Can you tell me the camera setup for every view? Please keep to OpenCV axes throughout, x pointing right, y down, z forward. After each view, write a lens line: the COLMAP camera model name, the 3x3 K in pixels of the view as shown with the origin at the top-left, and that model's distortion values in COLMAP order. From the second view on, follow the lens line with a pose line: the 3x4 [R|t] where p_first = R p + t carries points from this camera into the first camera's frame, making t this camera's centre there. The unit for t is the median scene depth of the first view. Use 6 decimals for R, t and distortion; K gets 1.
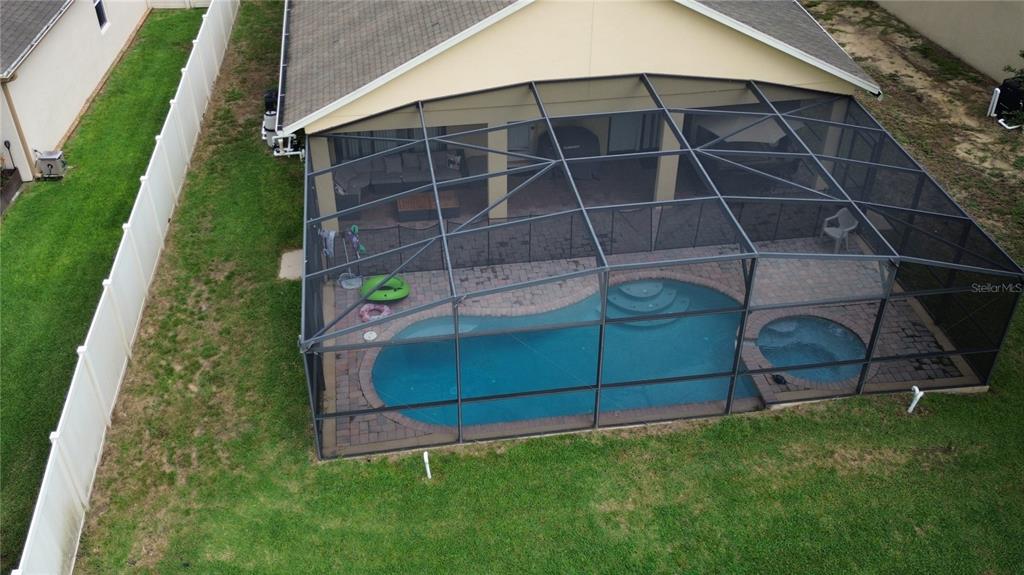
lens RADIAL K [[978.9, 0, 512.0], [0, 978.9, 287.5], [0, 0, 1]] dist [0.122538, -0.176919]
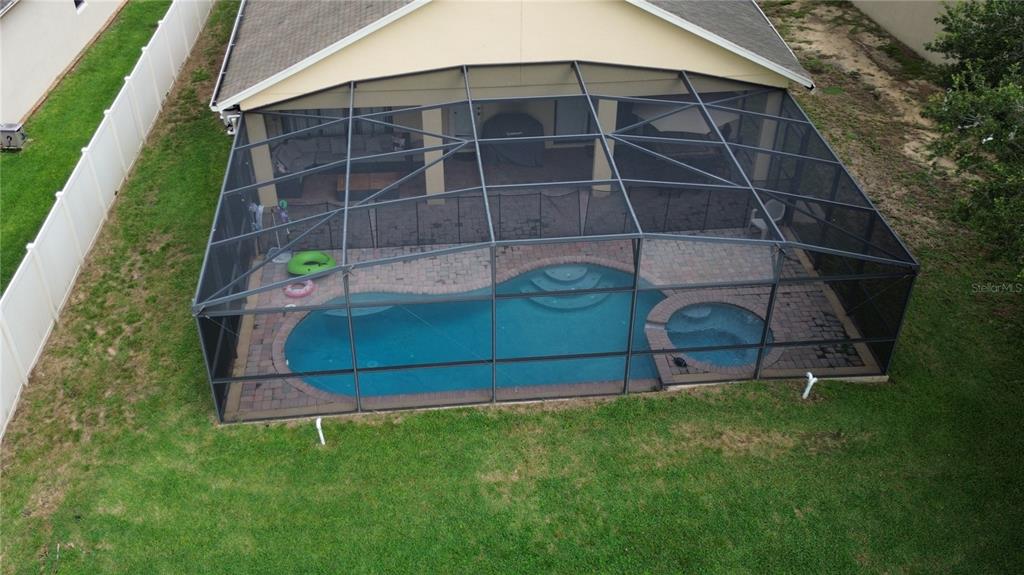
lens RADIAL K [[978.9, 0, 512.0], [0, 978.9, 287.5], [0, 0, 1]] dist [0.122538, -0.176919]
pose [[0.998803, 0.032384, -0.036671, 0.130195], [-0.032447, 0.999473, -0.001115, 0.022564], [0.036615, 0.002304, 0.999327, -0.018010]]
